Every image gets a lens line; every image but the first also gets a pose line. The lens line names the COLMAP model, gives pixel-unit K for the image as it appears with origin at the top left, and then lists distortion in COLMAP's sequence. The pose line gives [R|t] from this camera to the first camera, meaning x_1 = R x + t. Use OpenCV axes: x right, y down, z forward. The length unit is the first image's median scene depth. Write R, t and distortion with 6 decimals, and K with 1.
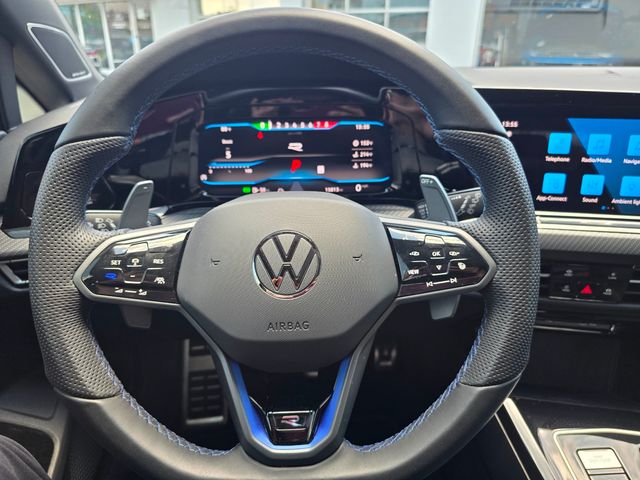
lens RADIAL K [[452.3, 0, 320.0], [0, 452.3, 240.0], [0, 0, 1]] dist [0.023355, -0.050189]
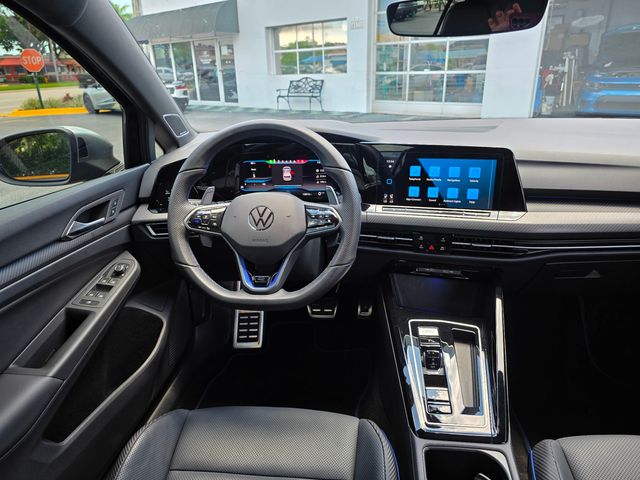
lens RADIAL K [[430.1, 0, 320.0], [0, 430.1, 240.0], [0, 0, 1]] dist [0.047343, -0.043154]
pose [[0.989209, 0.027004, -0.144002, 0.395930], [-0.032115, 0.998930, -0.033290, 0.158972], [0.142949, 0.037555, 0.989017, -0.891240]]
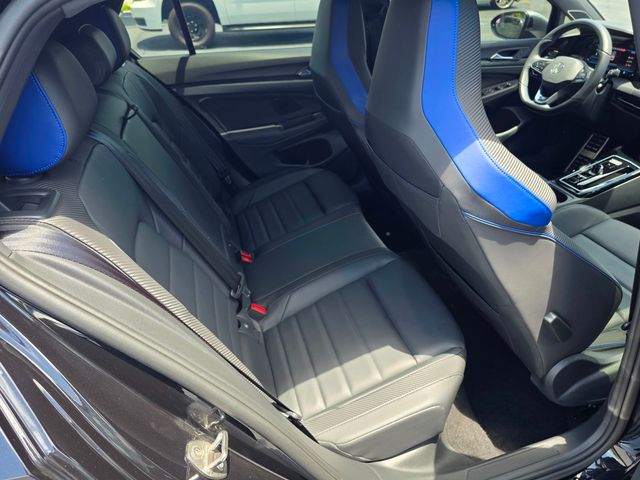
lens RADIAL K [[434.0, 0, 320.0], [0, 434.0, 240.0], [0, 0, 1]] dist [0.052150, -0.046758]
pose [[0.253741, 0.526089, -0.811693, 2.923970], [-0.361619, 0.829902, 0.424846, 0.347008], [0.897133, 0.185723, 0.400824, -2.102970]]
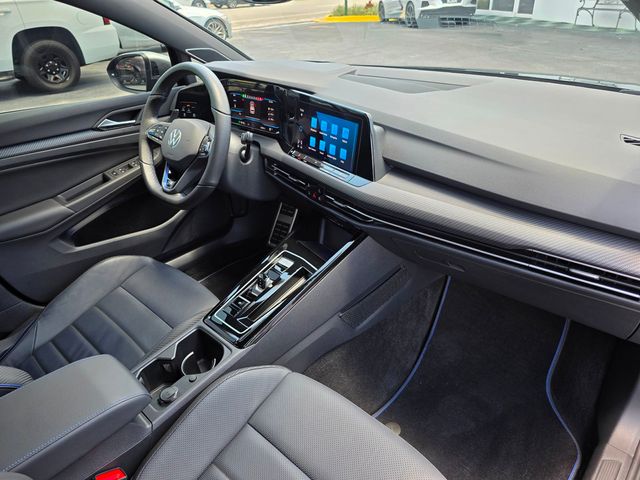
lens RADIAL K [[434.0, 0, 320.0], [0, 434.0, 240.0], [0, 0, 1]] dist [0.052150, -0.046758]
pose [[0.703425, 0.334612, -0.627079, 2.004458], [-0.248244, 0.942354, 0.224376, -0.159503], [0.666009, -0.002163, 0.745941, -0.505931]]
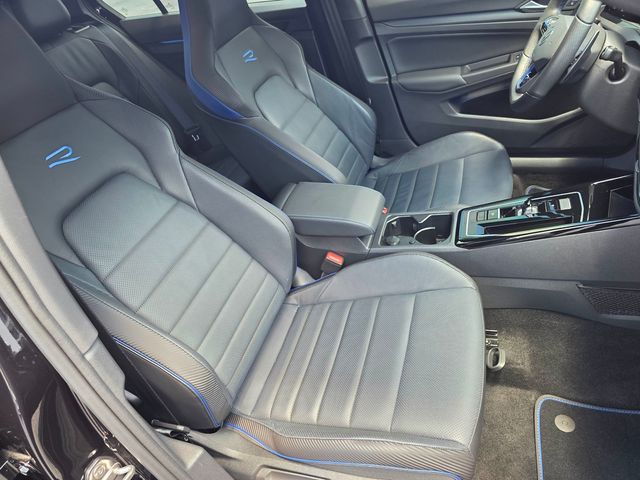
lens RADIAL K [[434.0, 0, 320.0], [0, 434.0, 240.0], [0, 0, 1]] dist [0.052150, -0.046758]
pose [[-0.337548, 0.644797, -0.685783, 2.405414], [-0.201627, 0.662106, 0.721778, -0.624587], [0.919461, 0.381907, -0.093484, 0.213570]]
